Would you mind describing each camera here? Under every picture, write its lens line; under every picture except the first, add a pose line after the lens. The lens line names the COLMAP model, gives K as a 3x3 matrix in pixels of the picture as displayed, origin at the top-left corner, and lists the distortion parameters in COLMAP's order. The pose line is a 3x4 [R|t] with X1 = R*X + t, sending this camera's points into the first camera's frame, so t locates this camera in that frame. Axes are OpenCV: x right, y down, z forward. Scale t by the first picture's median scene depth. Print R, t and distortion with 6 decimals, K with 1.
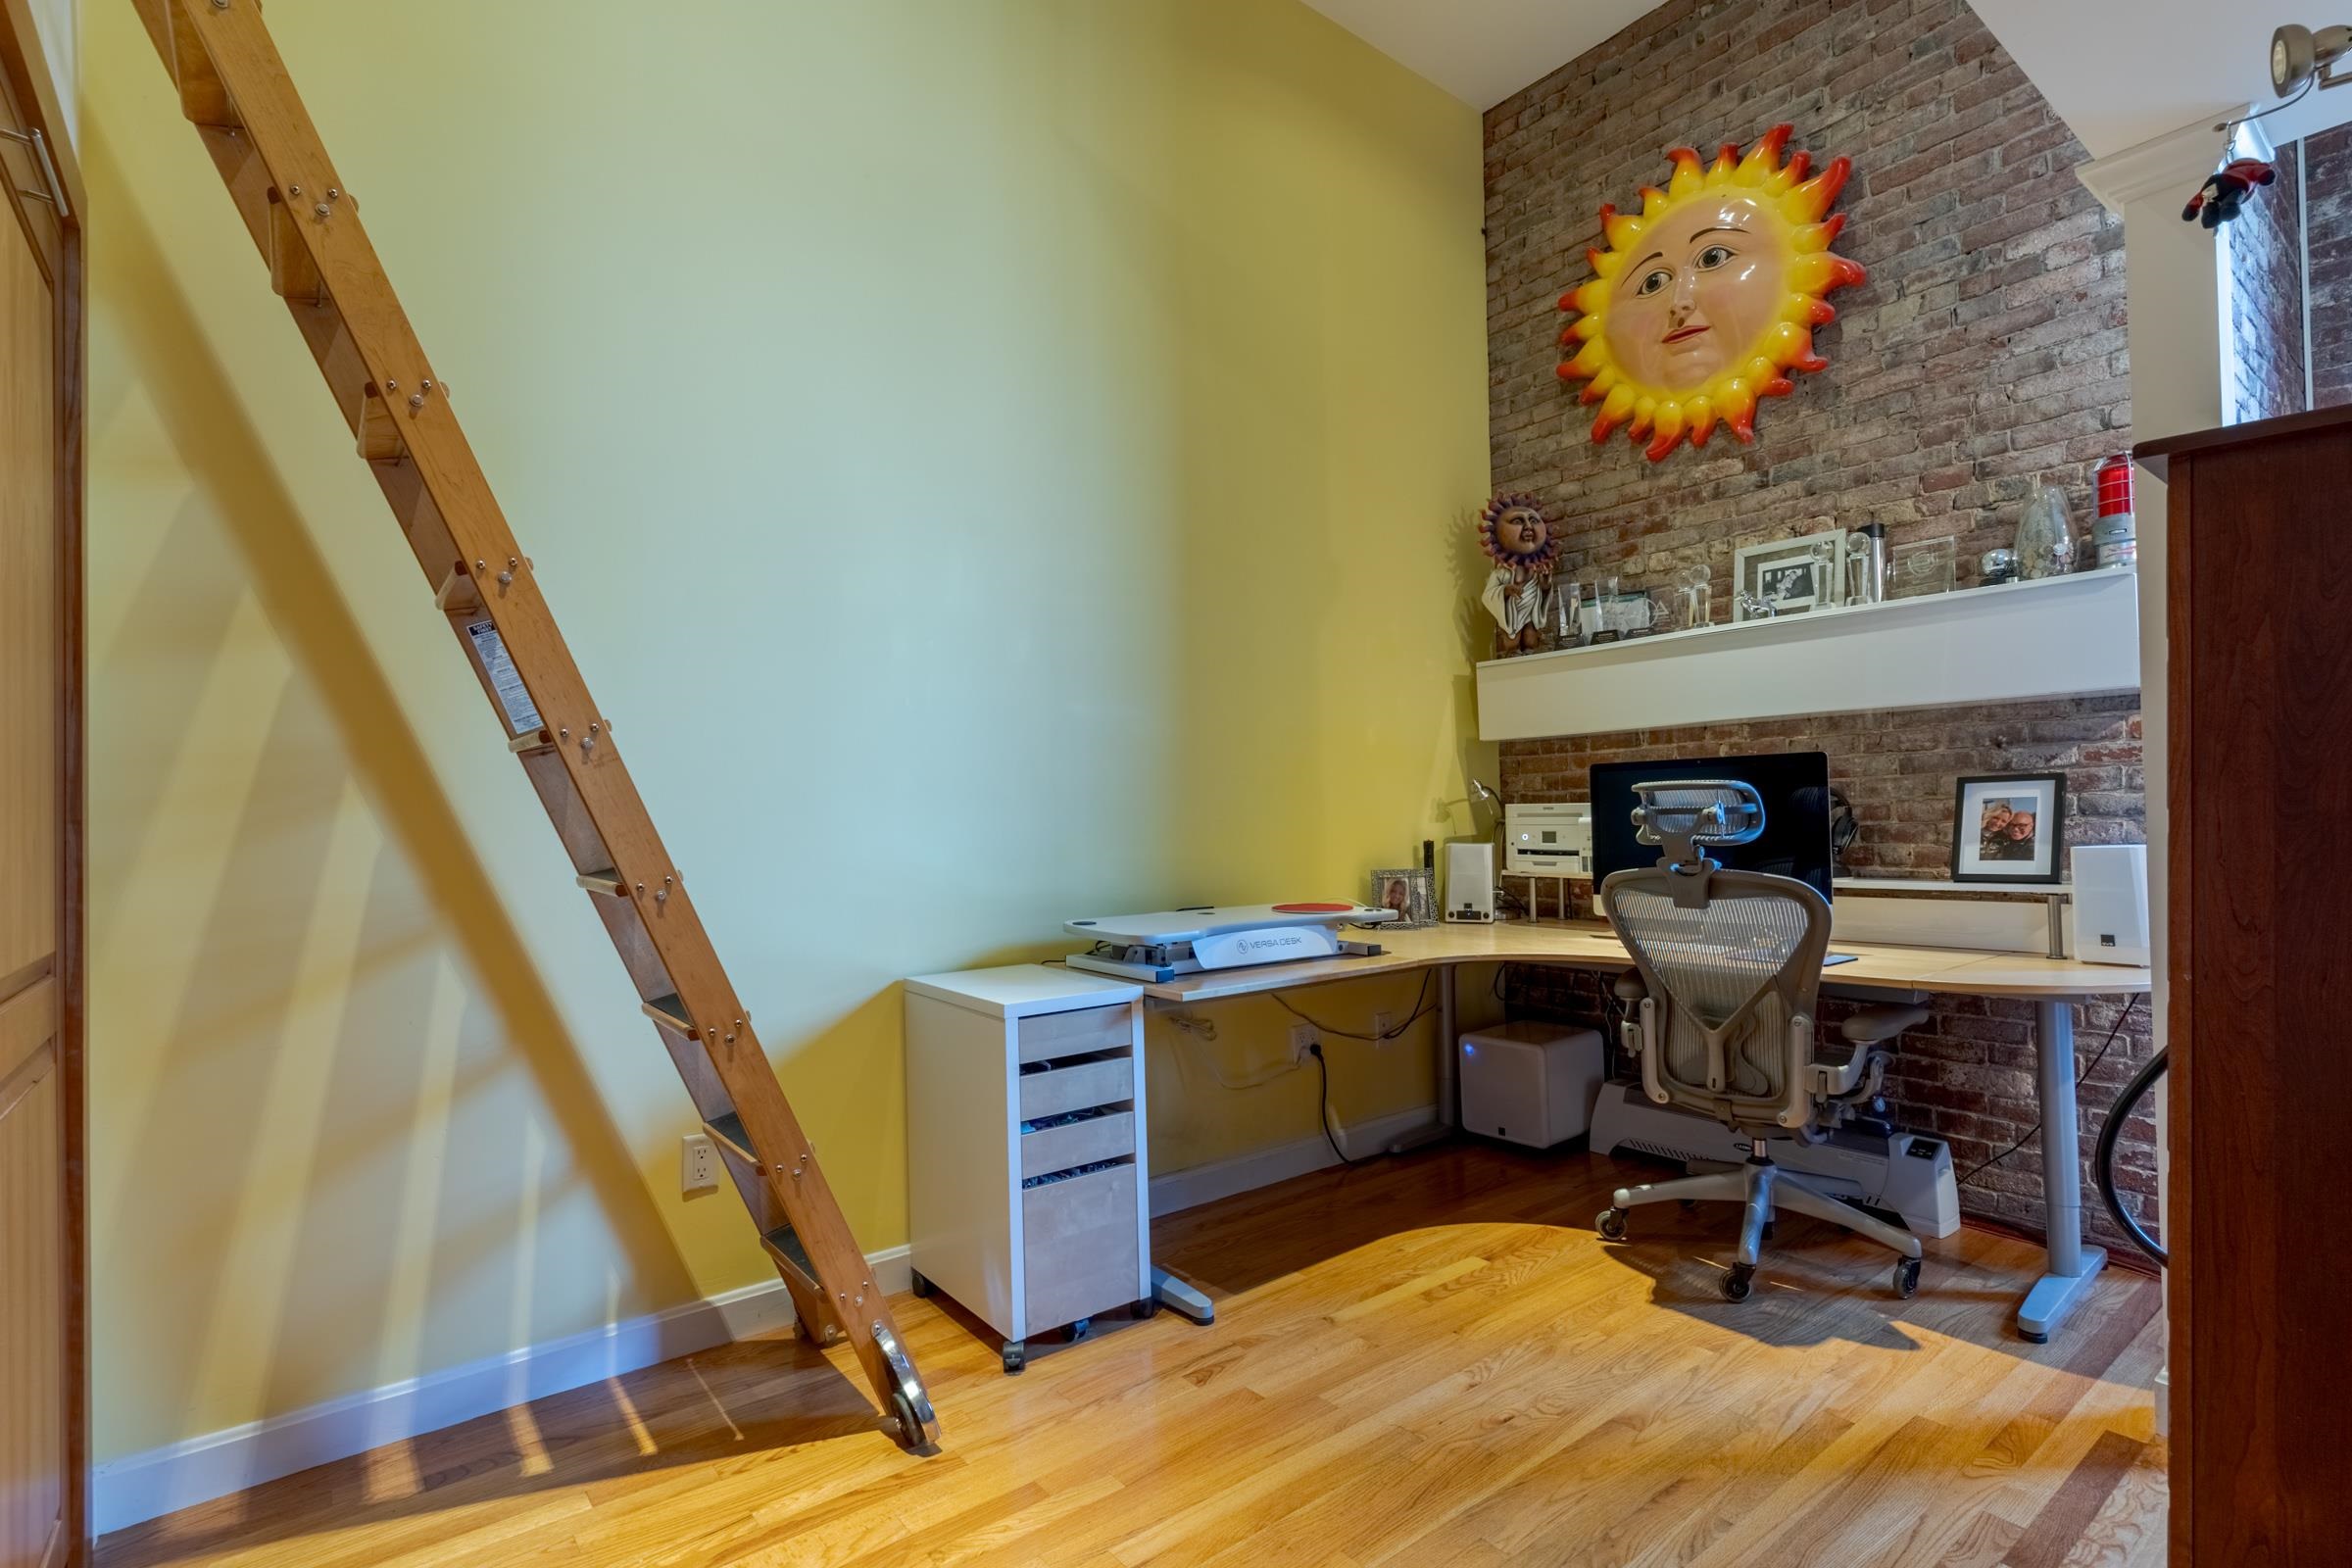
lens RADIAL K [[1123.6, 0, 1156.2], [0, 1123.6, 789.7], [0, 0, 1]] dist [0.004395, -0.001526]
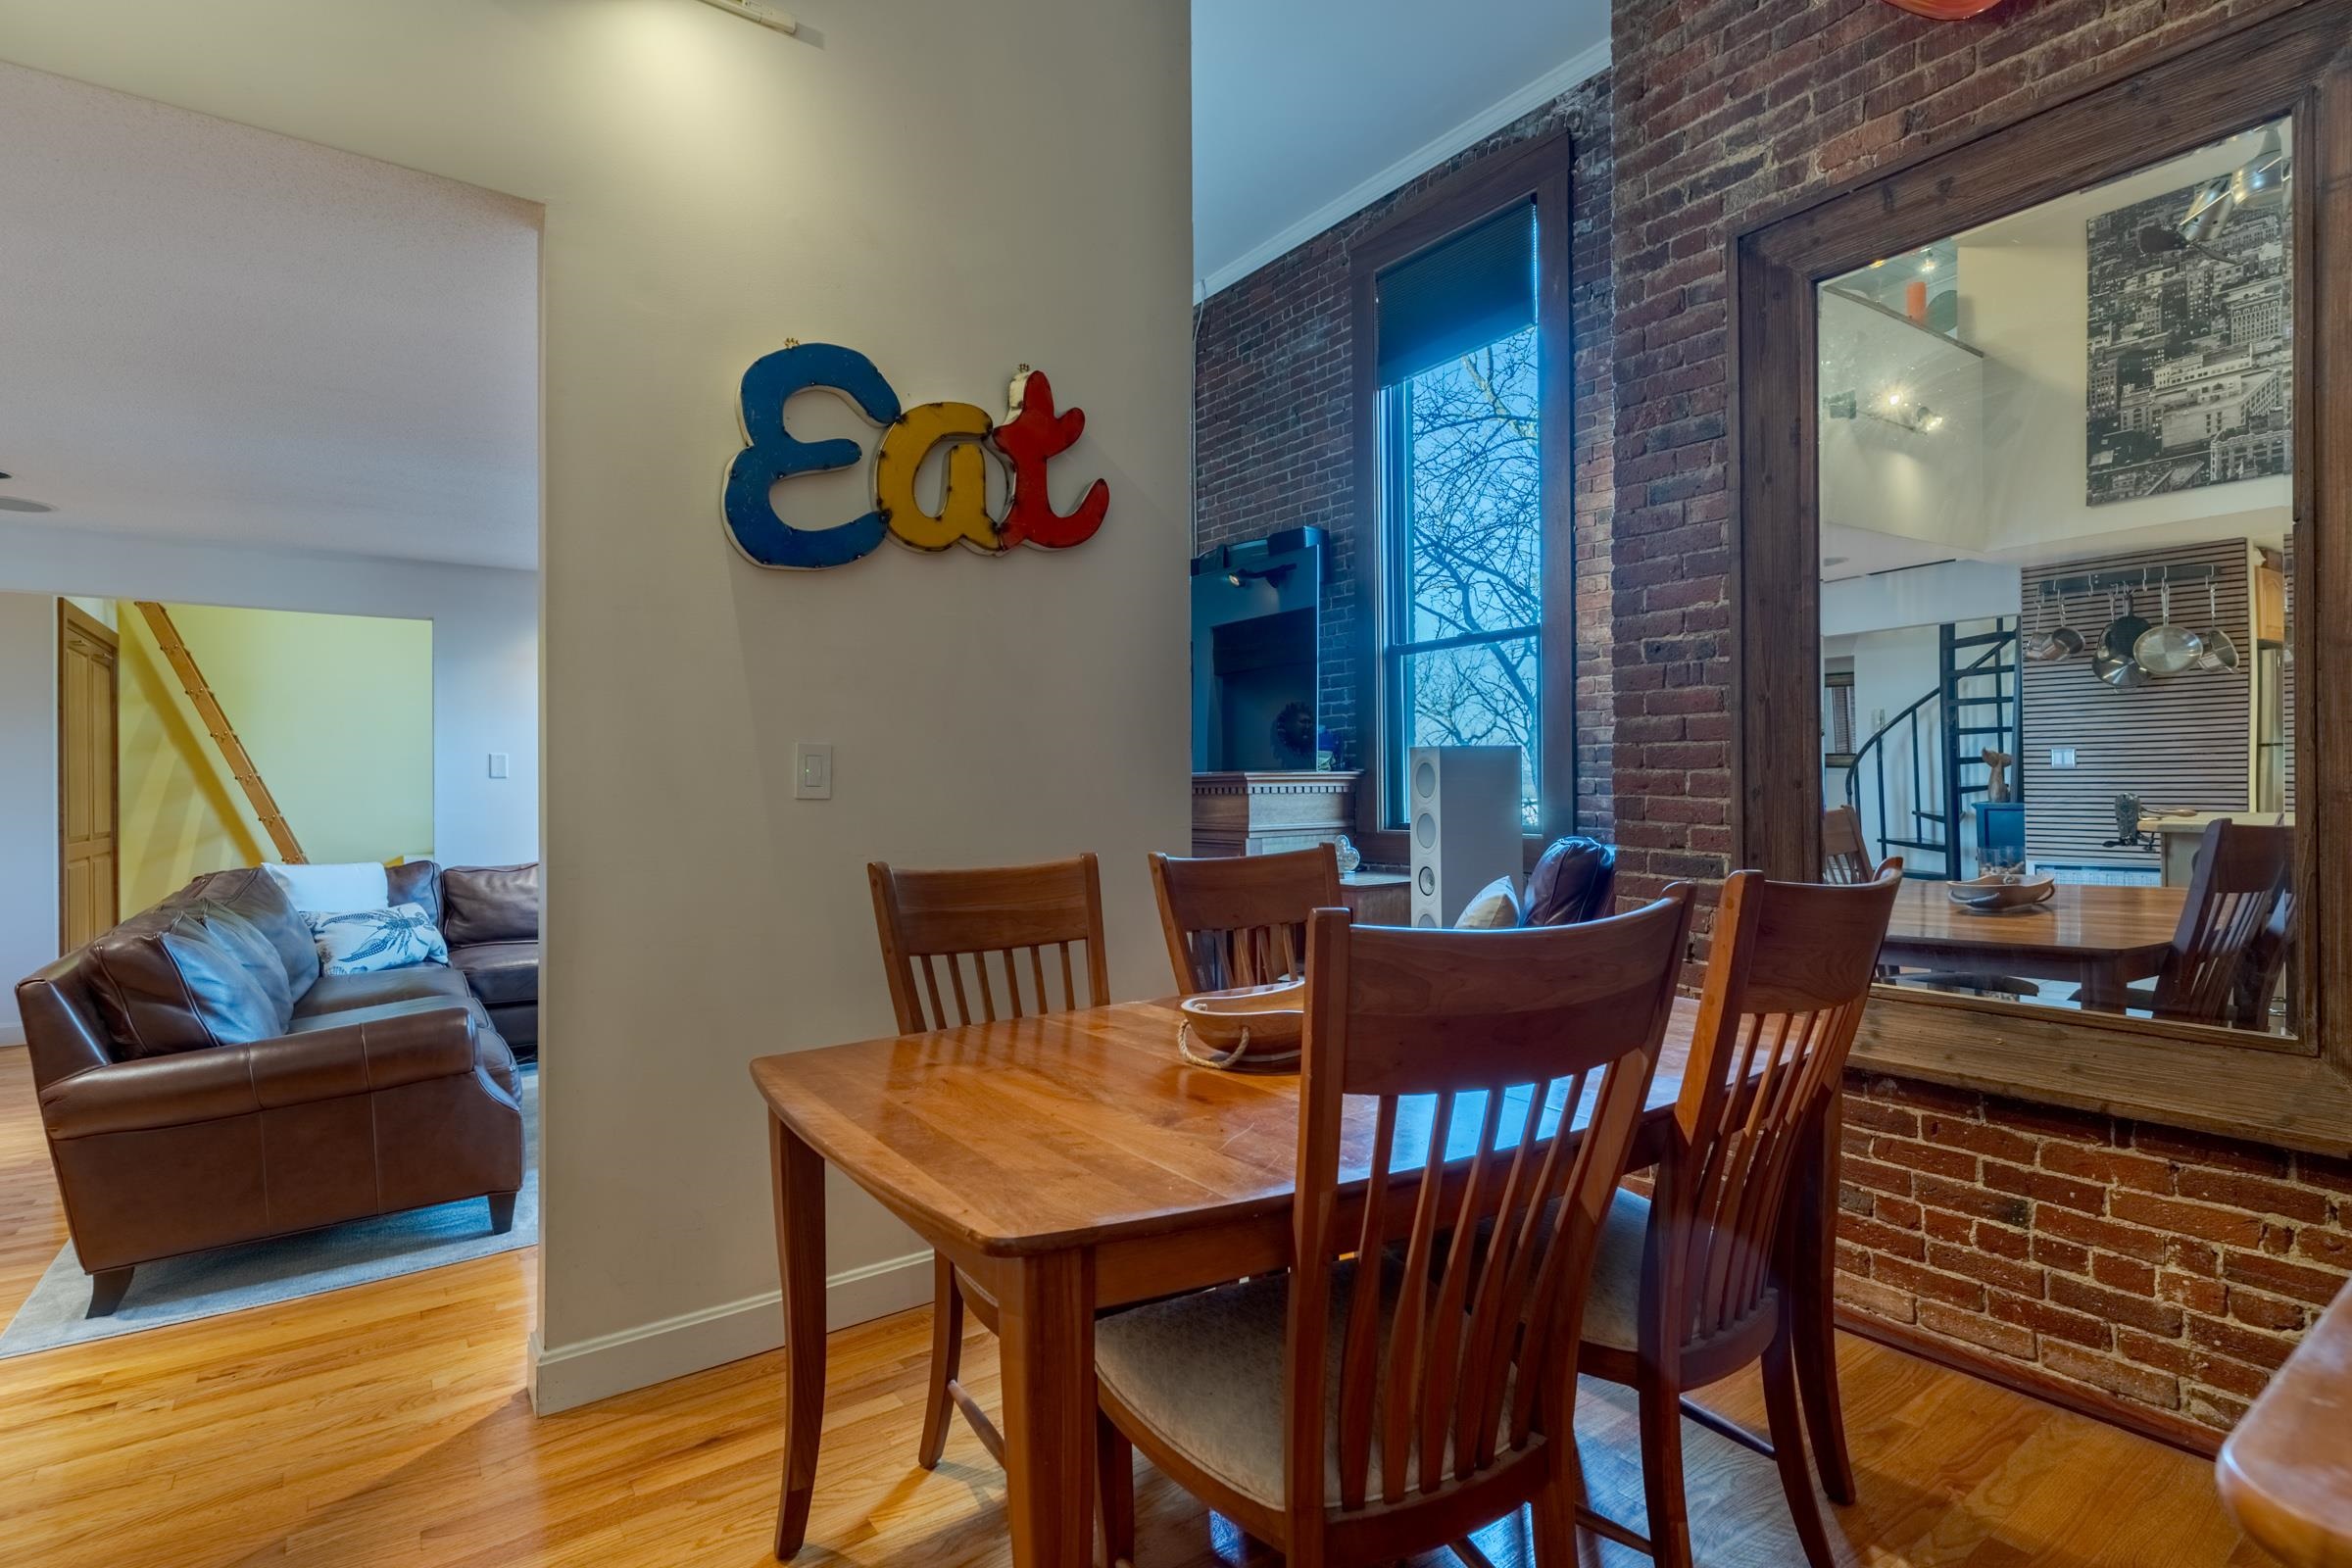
lens RADIAL K [[1123.6, 0, 1171.1], [0, 1123.6, 788.6], [0, 0, 1]] dist [0.004395, -0.001526]
pose [[0.999392, 0.005517, -0.034415, 2.352269], [-0.005491, 0.999985, 0.000847, -0.024664], [0.034419, -0.000657, 0.999407, -2.308169]]
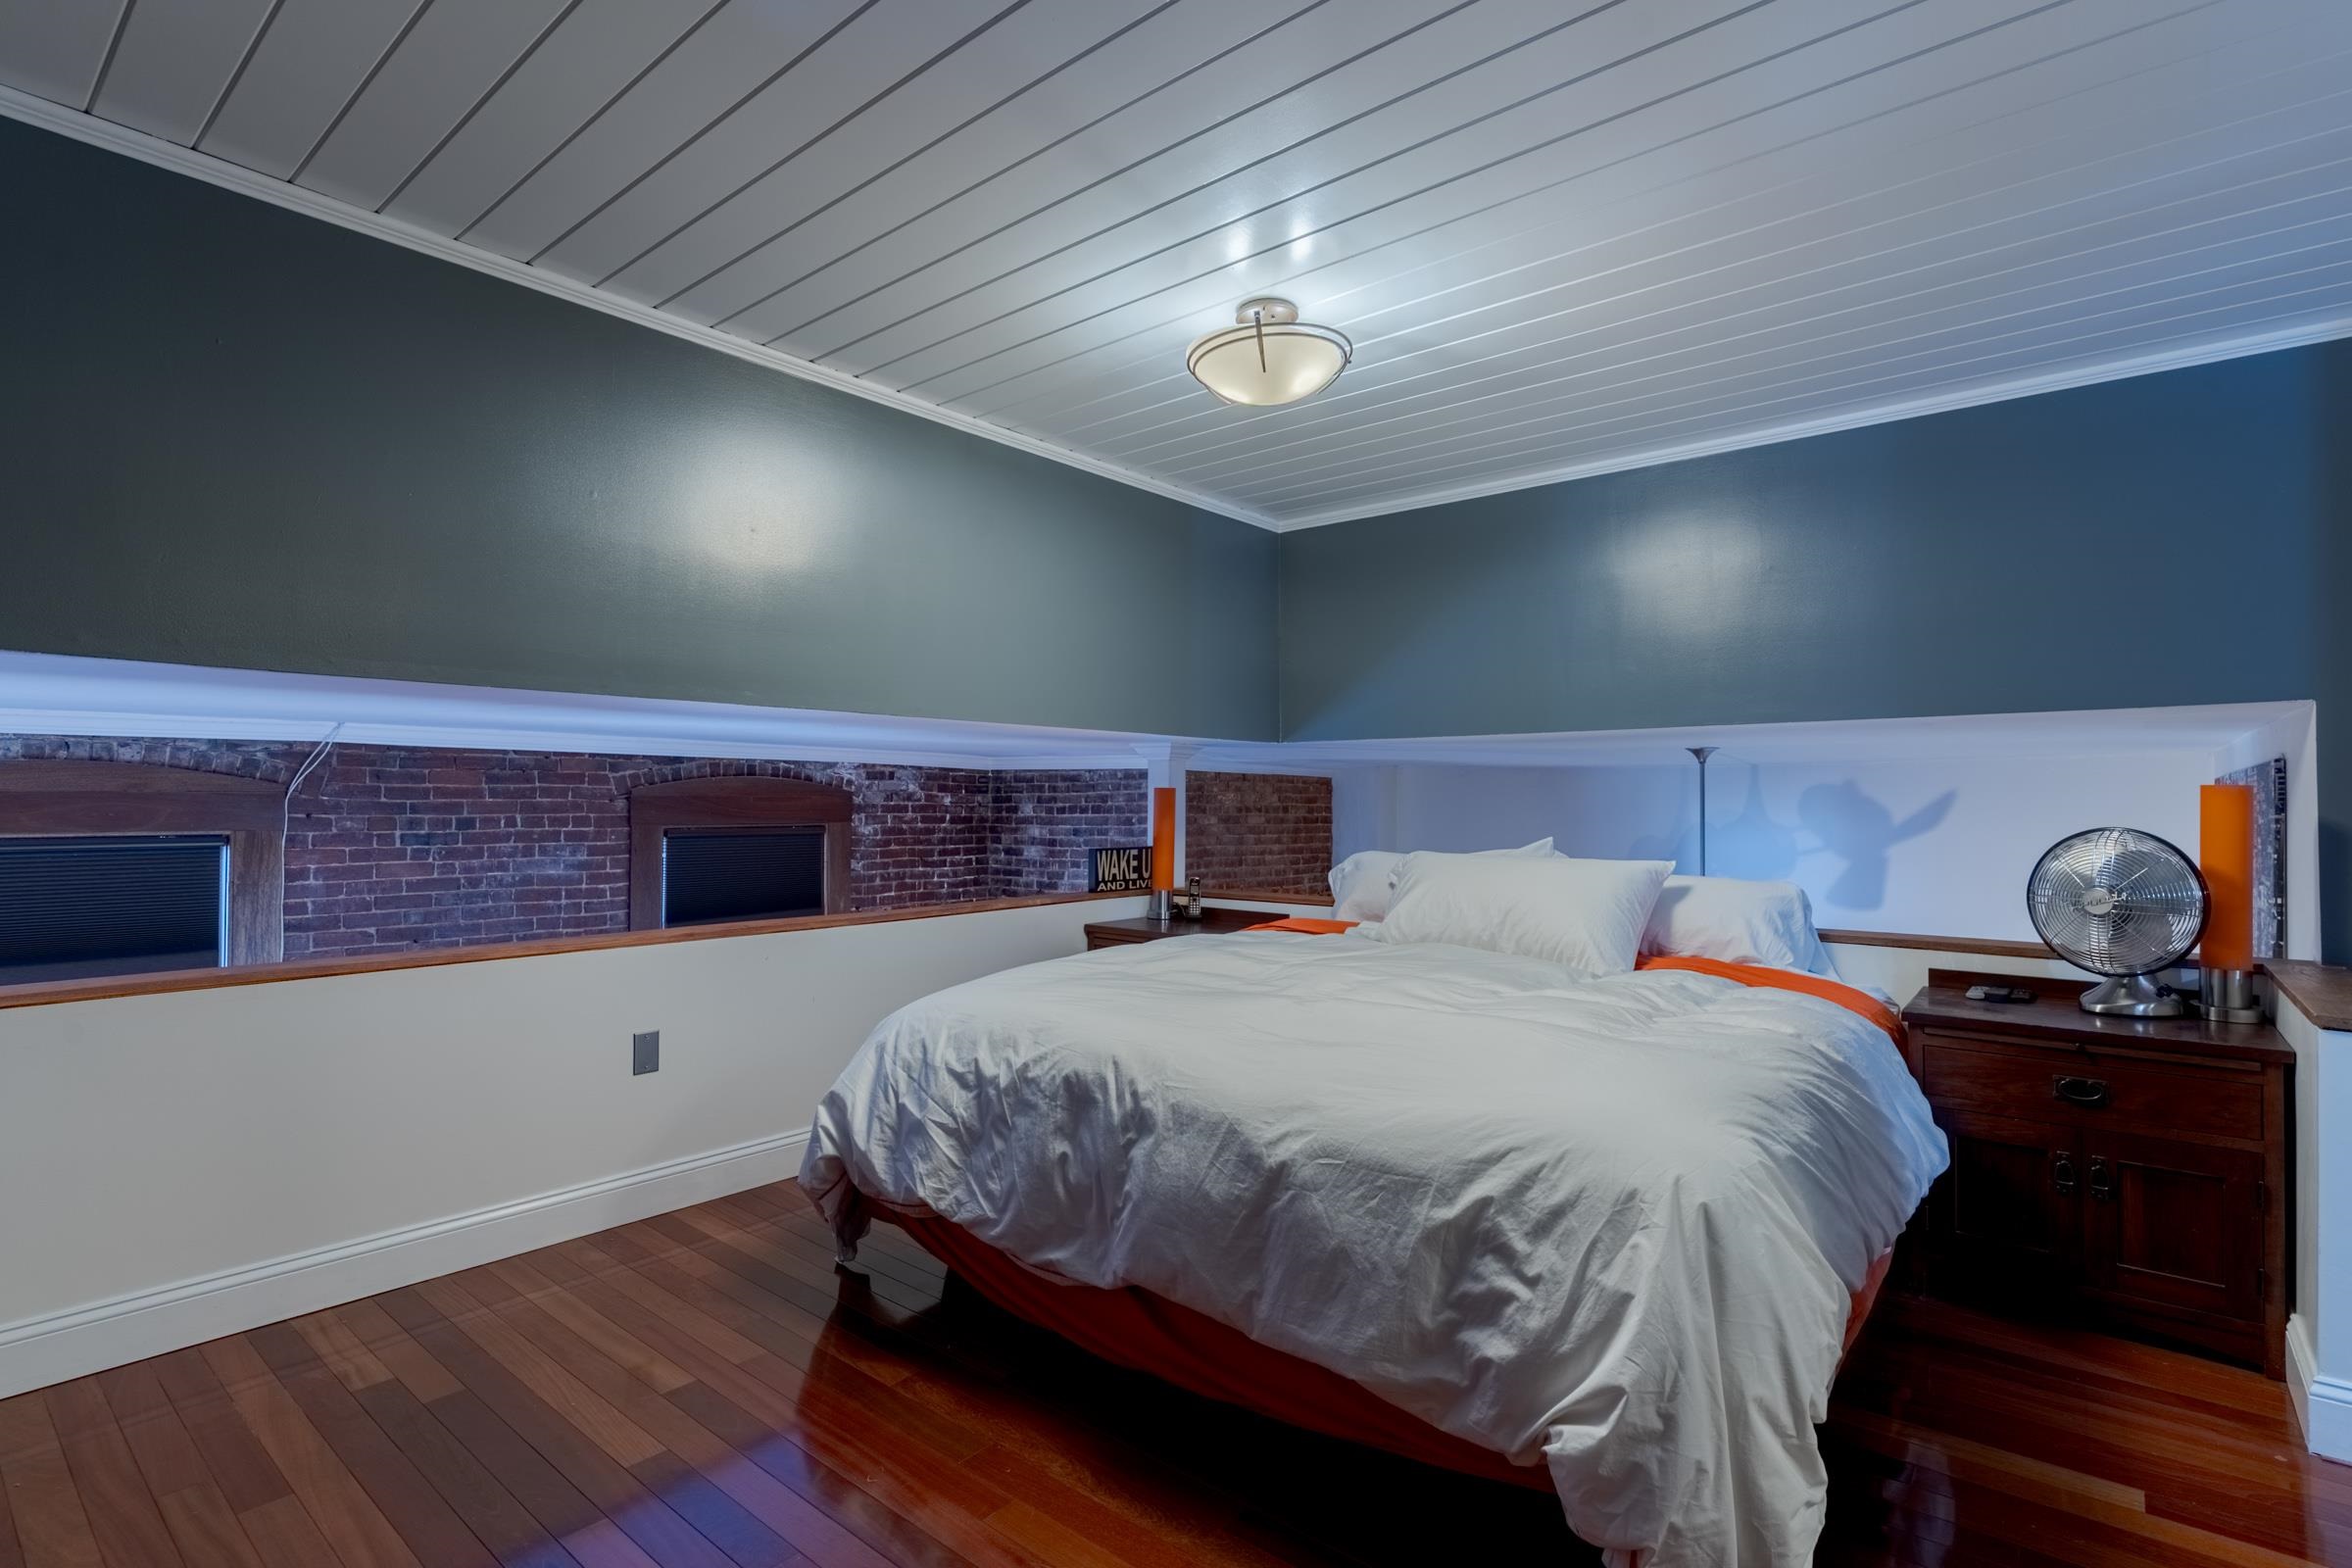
lens RADIAL K [[1123.6, 0, 1170.5], [0, 1123.6, 782.5], [0, 0, 1]] dist [0.004395, -0.001526]
pose [[-0.213790, 0.026272, 0.976526, -0.013486], [-0.003505, 0.999611, -0.027660, -1.220374], [-0.976873, -0.009337, -0.213615, -0.345793]]
